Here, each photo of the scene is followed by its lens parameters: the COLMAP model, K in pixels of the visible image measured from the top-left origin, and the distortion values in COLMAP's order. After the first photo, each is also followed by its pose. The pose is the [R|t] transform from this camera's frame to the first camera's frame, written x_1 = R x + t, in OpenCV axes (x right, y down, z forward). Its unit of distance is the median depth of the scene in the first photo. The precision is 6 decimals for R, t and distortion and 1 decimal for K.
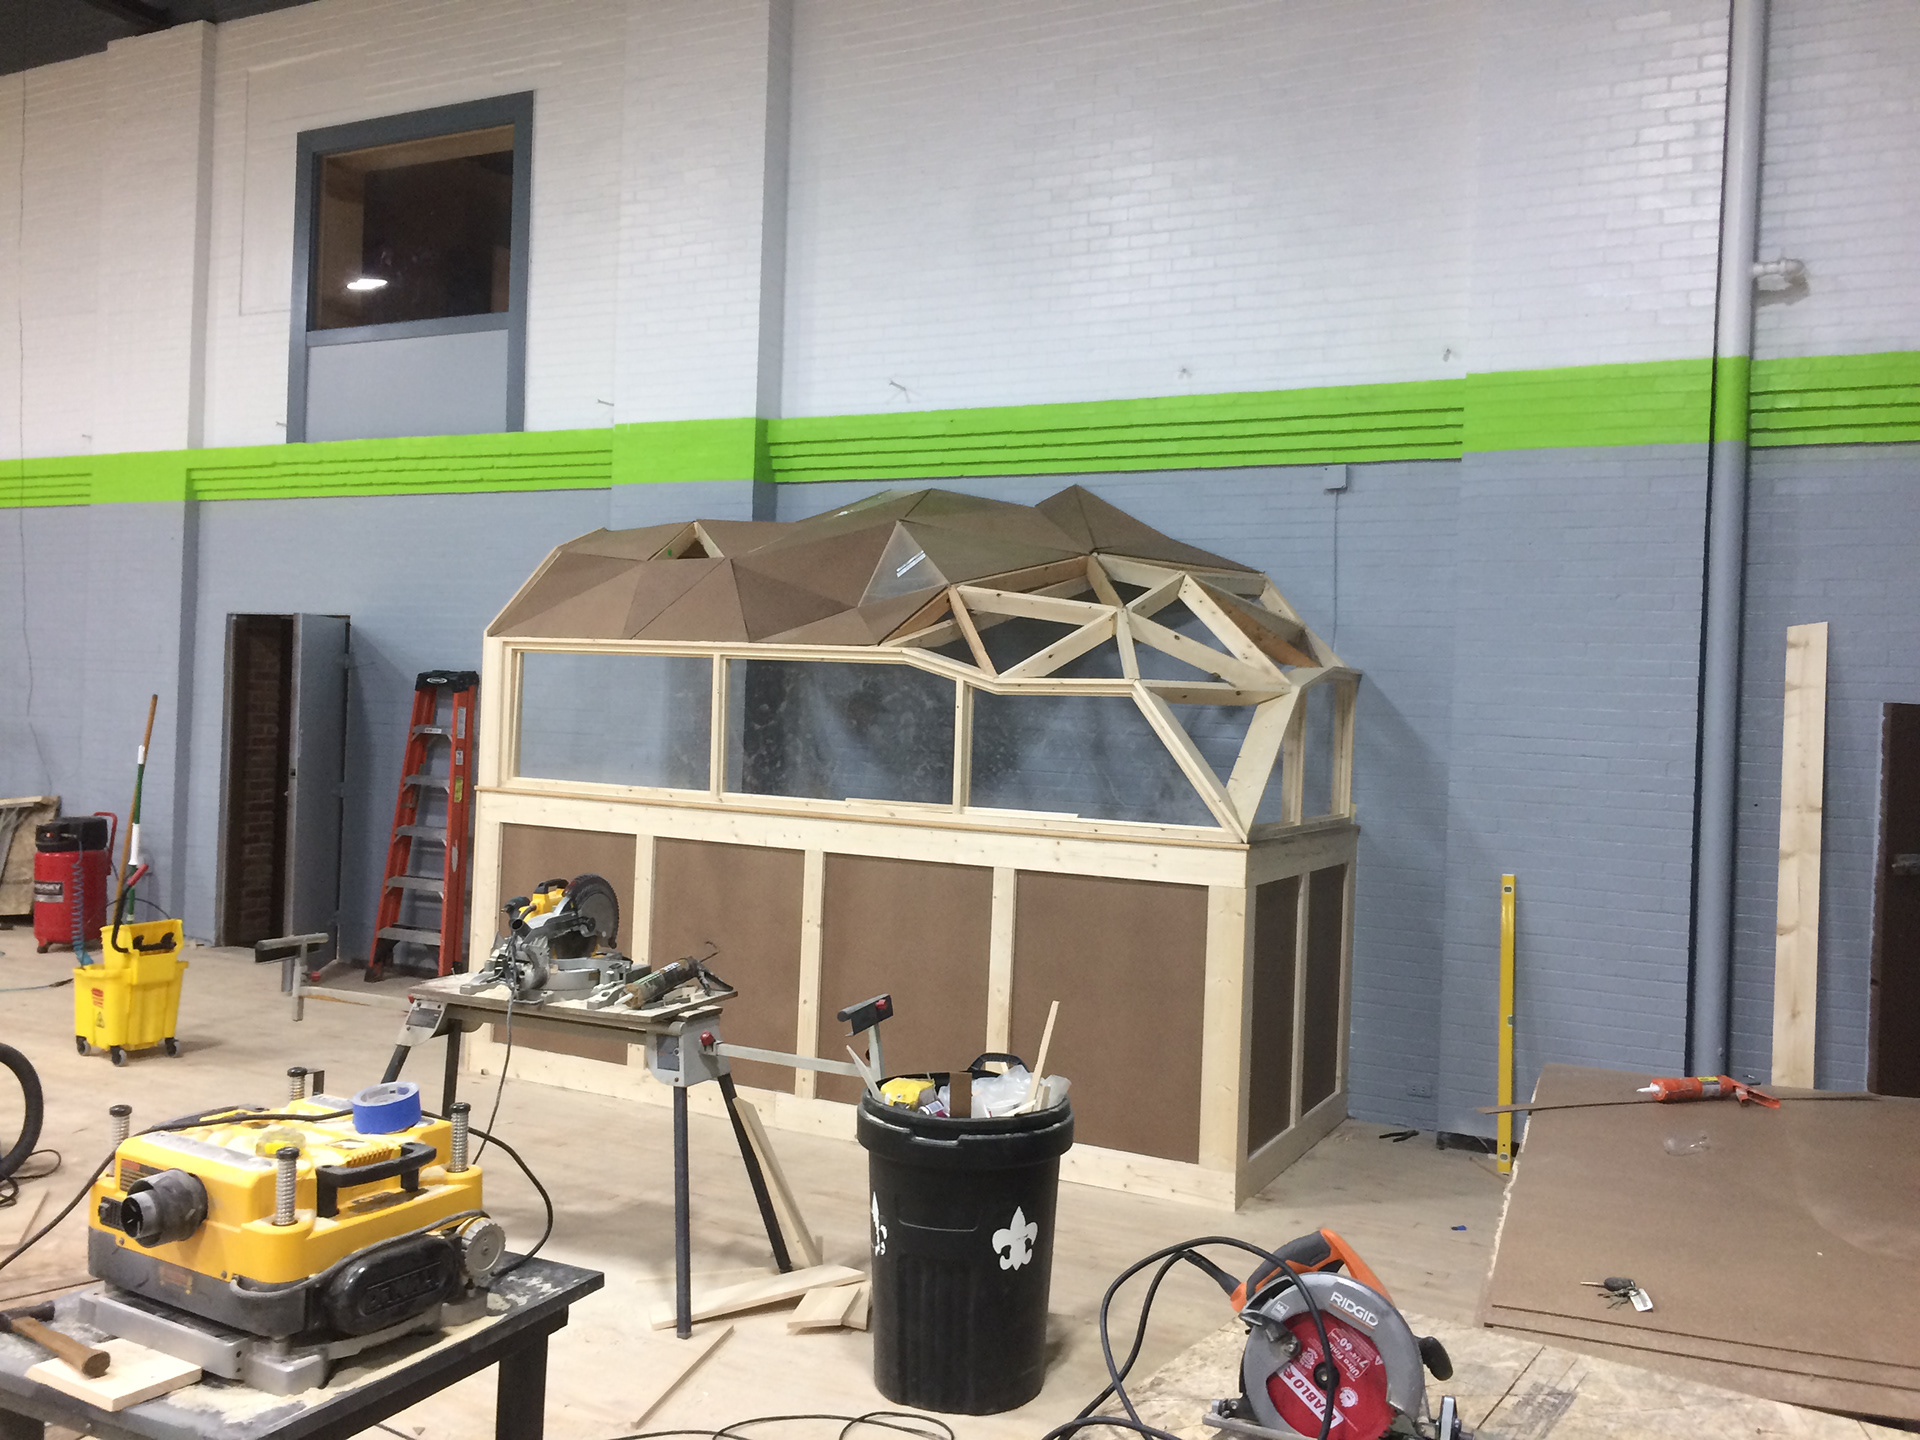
lens RADIAL K [[1606.1, 0, 965.0], [0, 1606.1, 718.8], [0, 0, 1]] dist [0.092599, 0.000729]
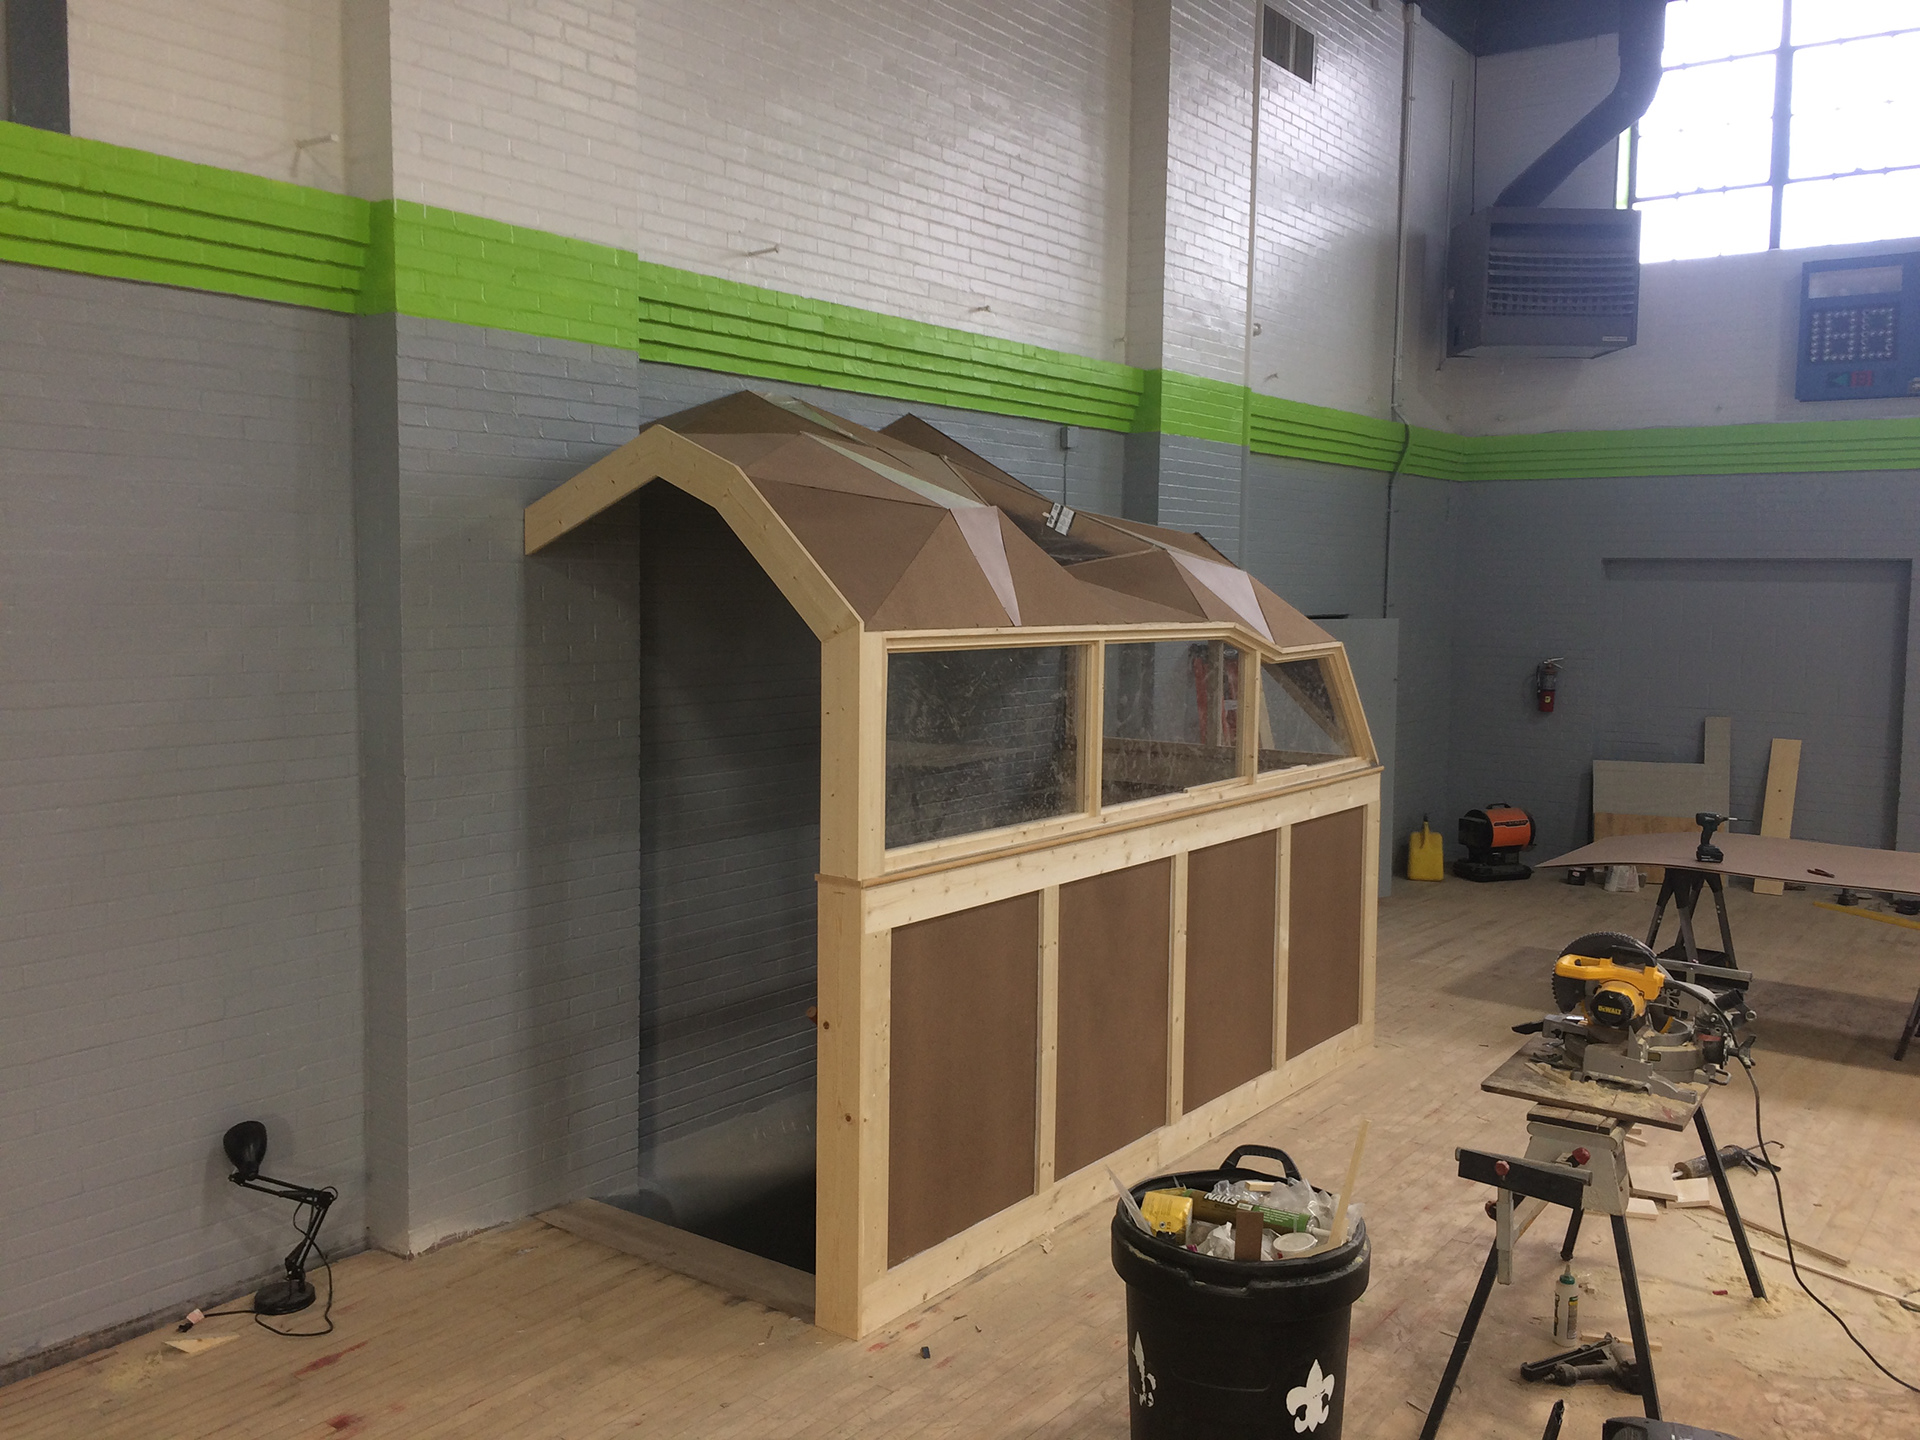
lens RADIAL K [[1649.4, 0, 962.1], [0, 1649.4, 716.8], [0, 0, 1]] dist [0.096260, -0.117471]
pose [[0.154616, -0.118530, 0.980839, -0.938531], [0.008417, 0.992899, 0.118660, -0.096392], [-0.987939, -0.010091, 0.154516, 0.916862]]
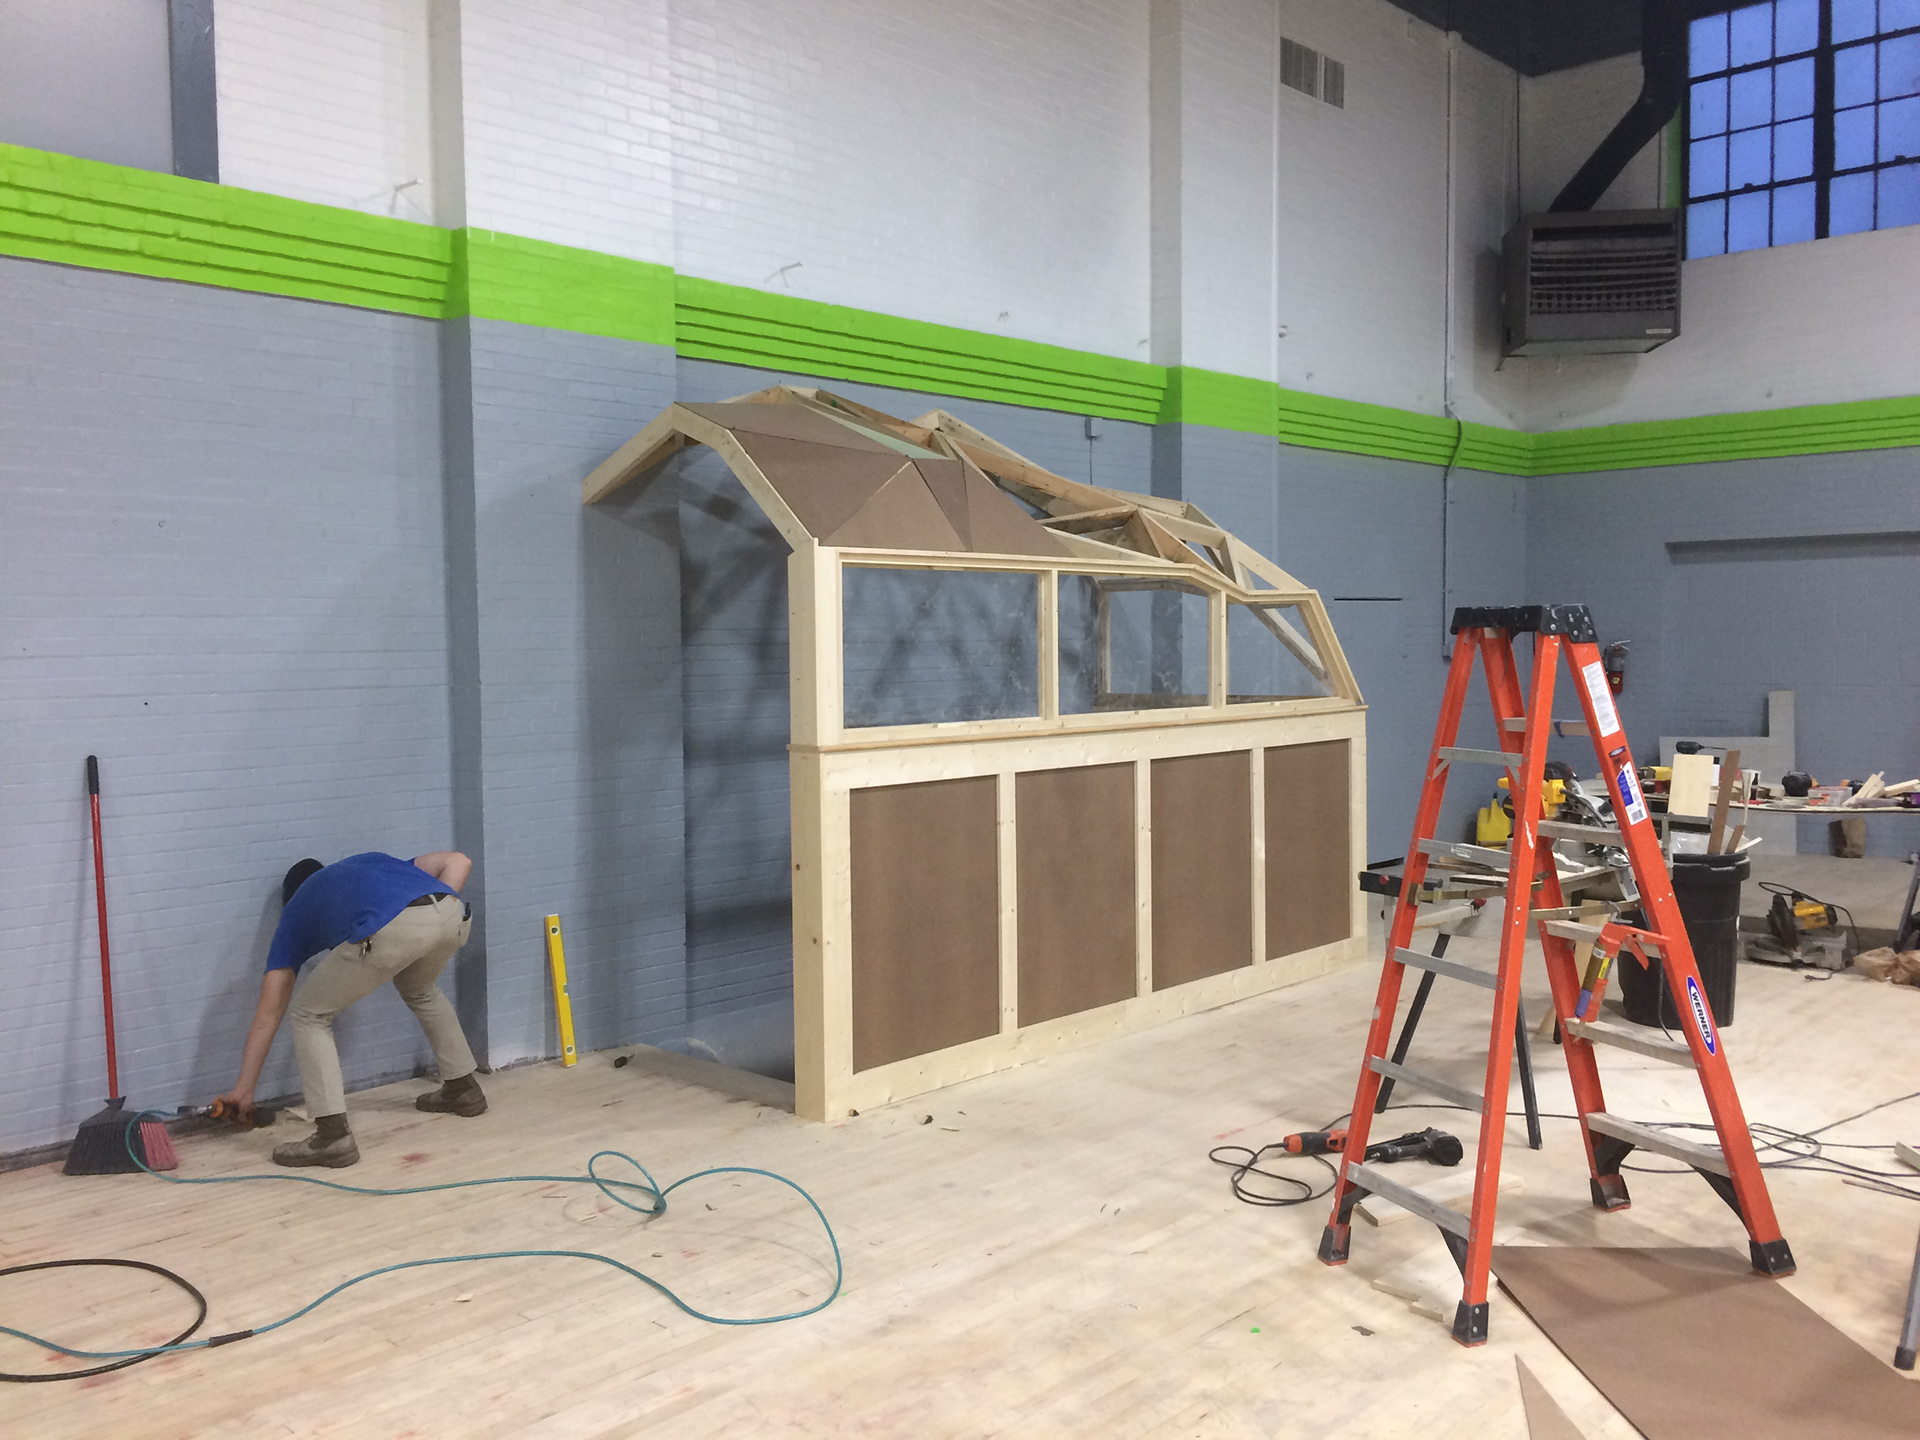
lens RADIAL K [[1633.1, 0, 952.4], [0, 1633.1, 713.2], [0, 0, 1]] dist [0.090483, -0.077890]
pose [[0.274165, -0.086124, 0.957818, -1.059147], [0.035239, 0.996213, 0.079490, -0.033552], [-0.961037, 0.011959, 0.276162, 0.774333]]
